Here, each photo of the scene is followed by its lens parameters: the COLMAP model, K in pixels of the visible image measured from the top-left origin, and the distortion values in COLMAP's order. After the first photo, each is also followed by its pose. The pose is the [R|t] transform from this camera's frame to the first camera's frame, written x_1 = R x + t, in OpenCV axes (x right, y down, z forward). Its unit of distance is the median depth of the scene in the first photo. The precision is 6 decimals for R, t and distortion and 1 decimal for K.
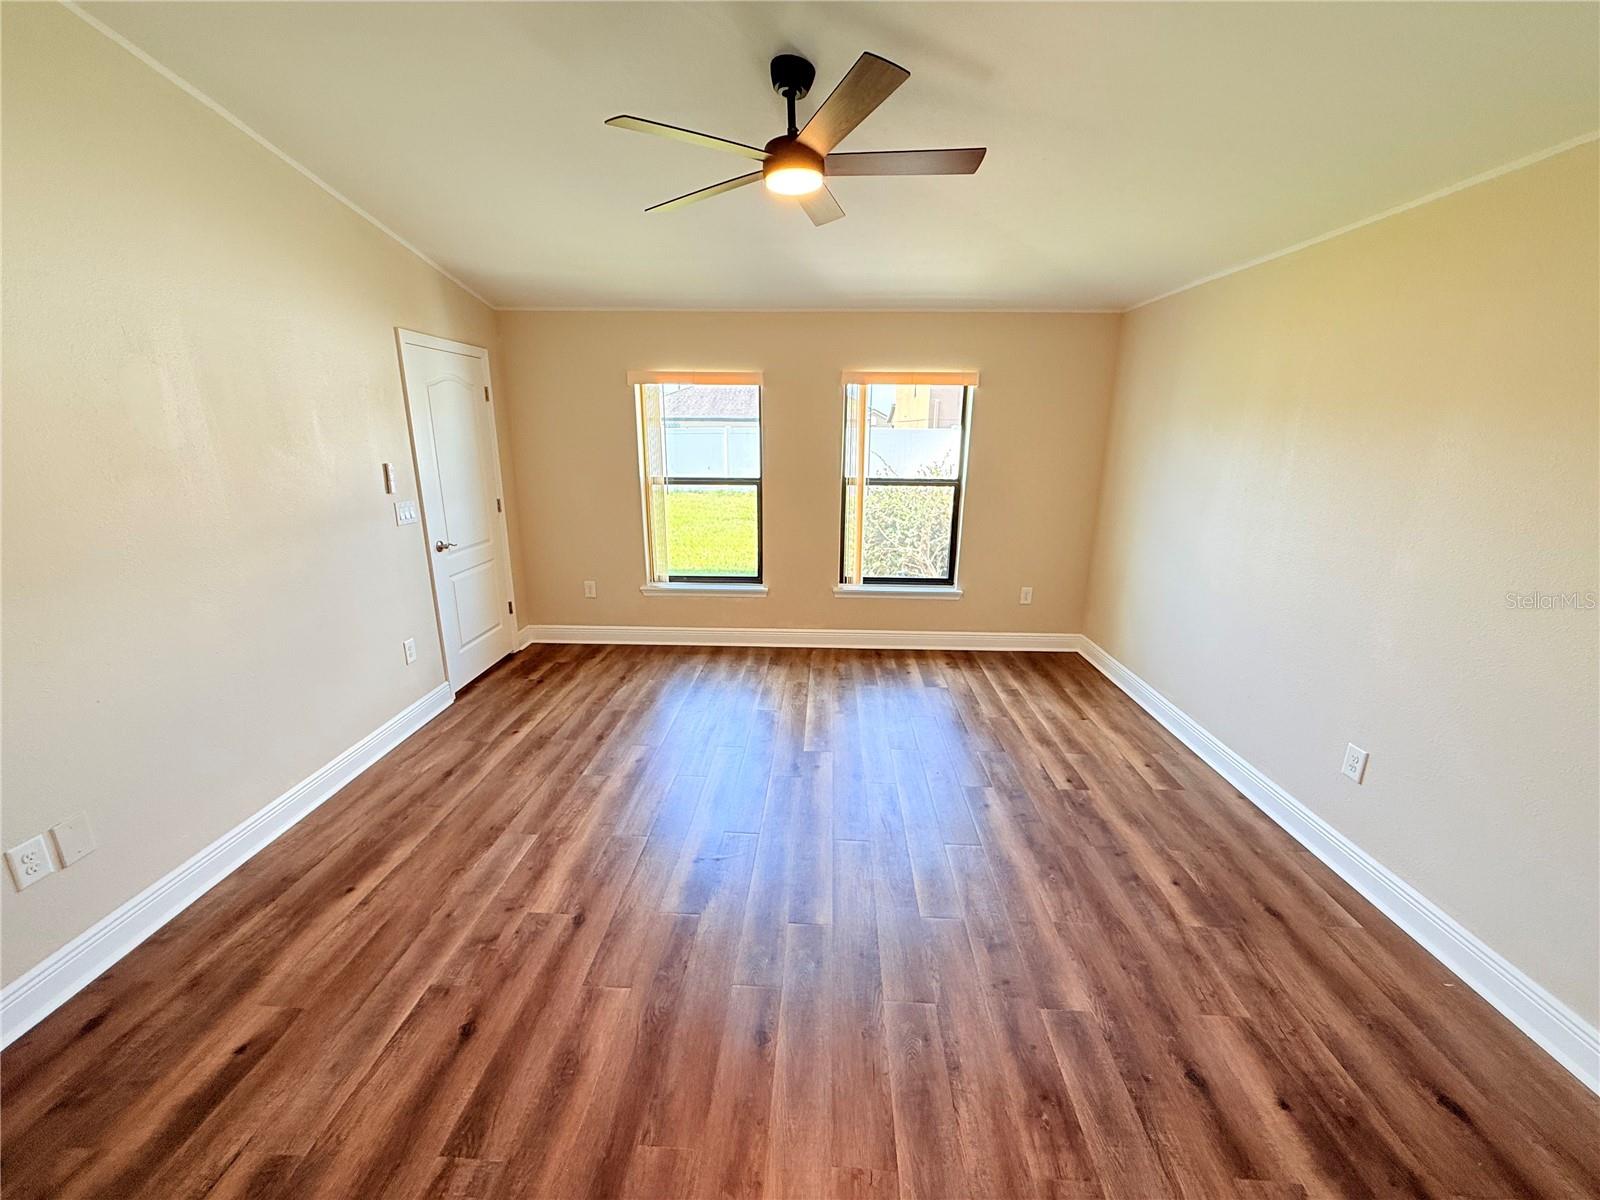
lens RADIAL K [[643.4, 0, 800.1], [0, 643.4, 598.7], [0, 0, 1]] dist [0.000110, 0.000106]
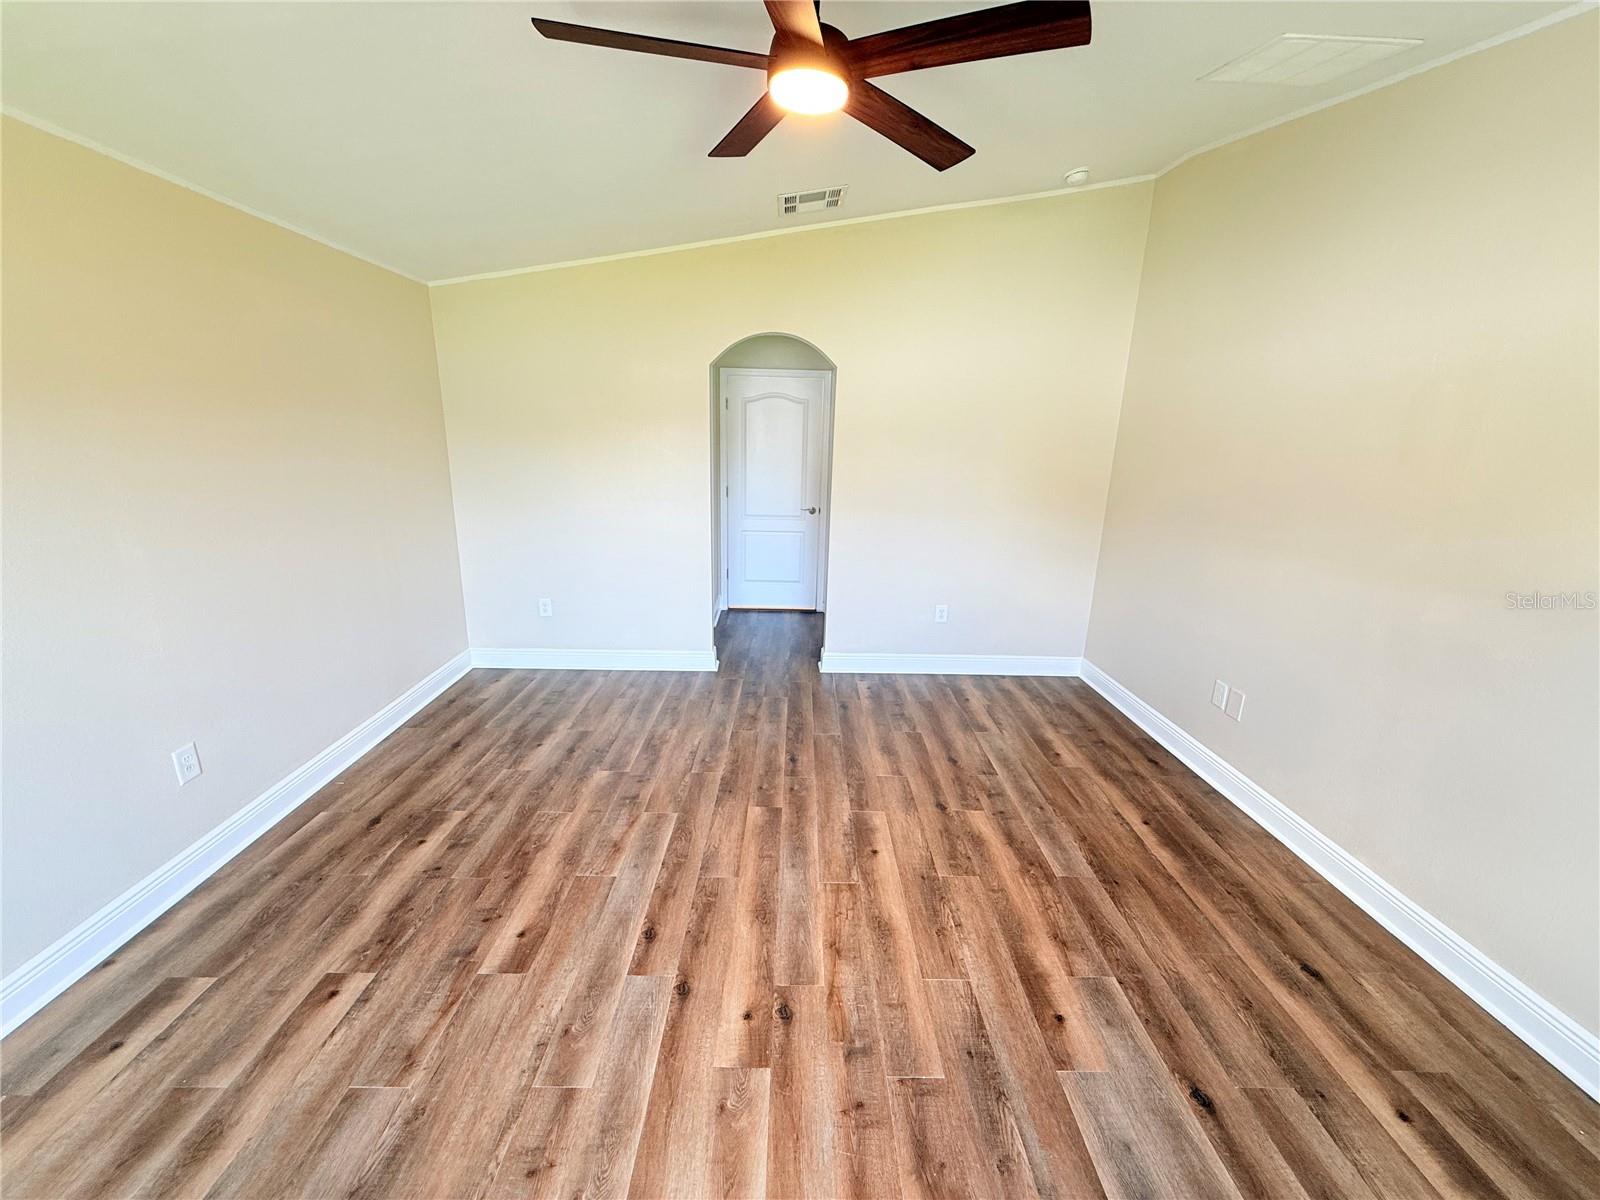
lens RADIAL K [[643.4, 0, 798.5], [0, 643.4, 599.0], [0, 0, 1]] dist [0.000110, 0.000106]
pose [[-0.998274, -0.020425, -0.055066, 0.023955], [-0.045063, 0.867675, 0.495085, -0.409374], [0.037667, 0.496711, -0.867098, 1.543611]]
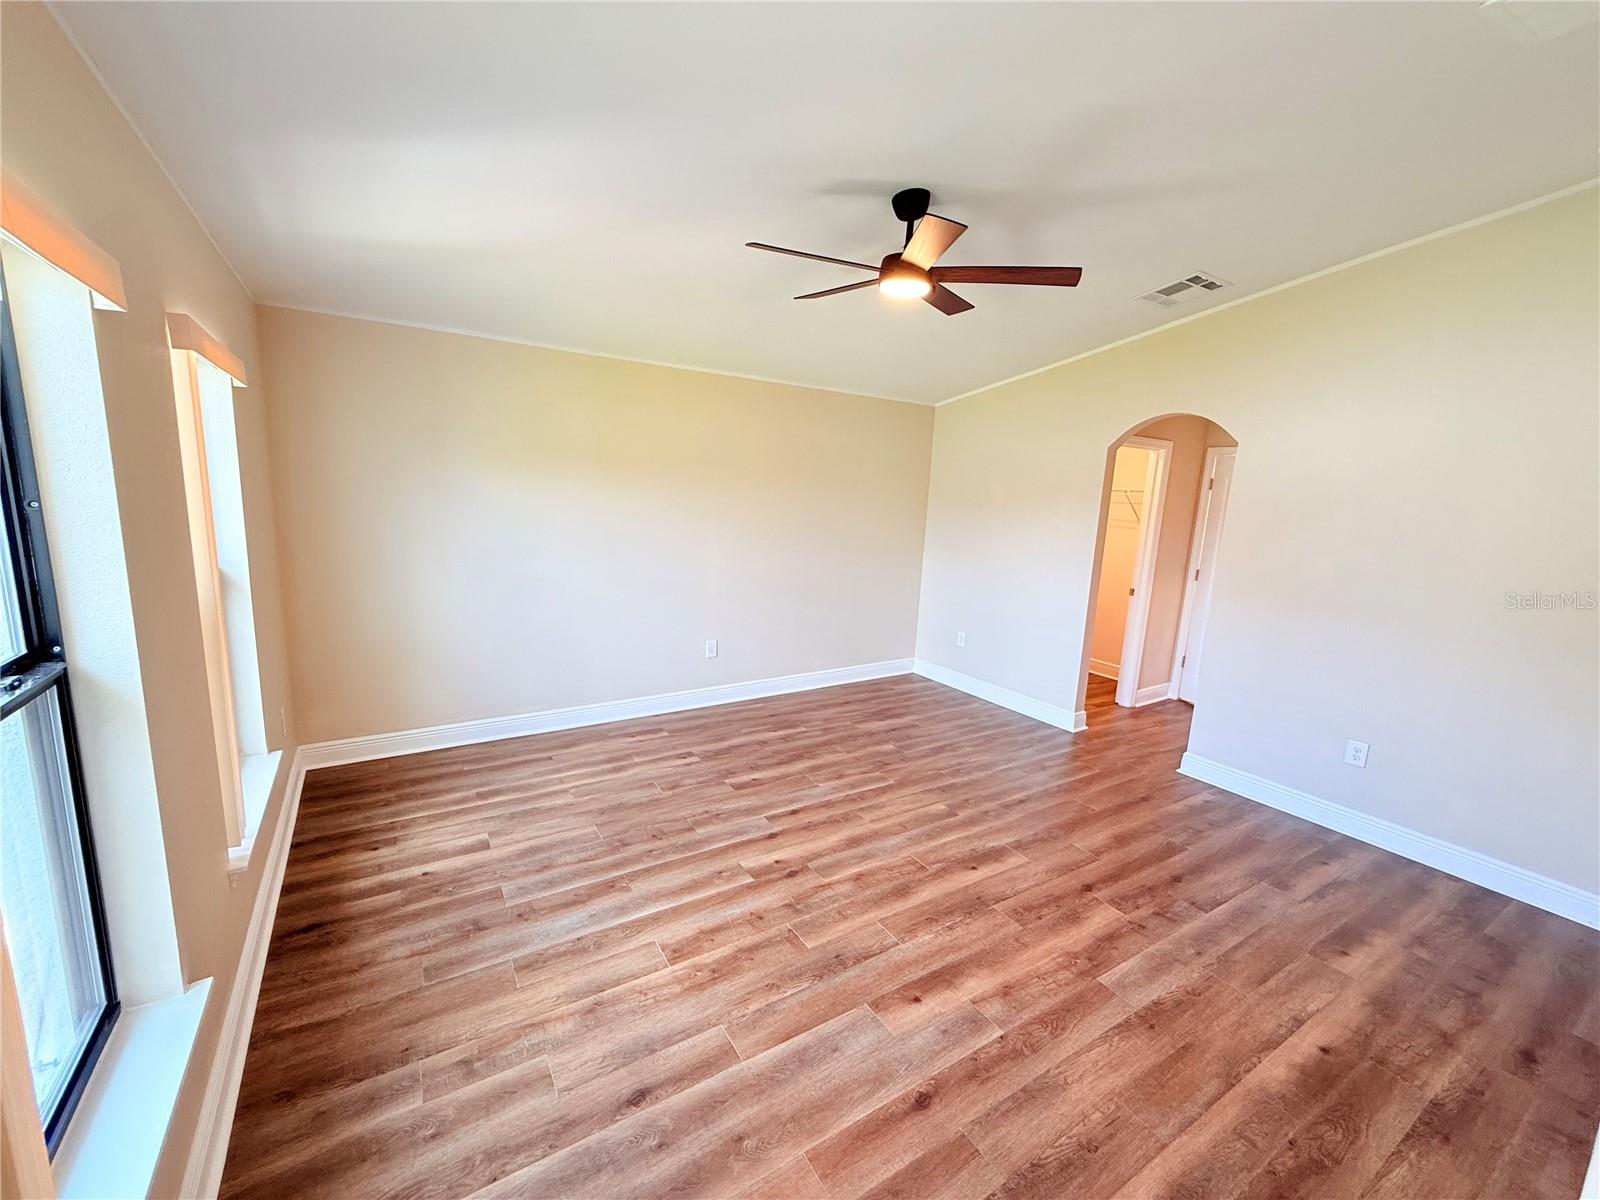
lens RADIAL K [[643.4, 0, 797.3], [0, 643.4, 595.9], [0, 0, 1]] dist [0.000110, 0.000106]
pose [[-0.564346, -0.171338, 0.807562, -0.757097], [0.163231, 0.935752, 0.312607, -0.419154], [-0.809240, 0.308238, -0.500120, 1.537609]]
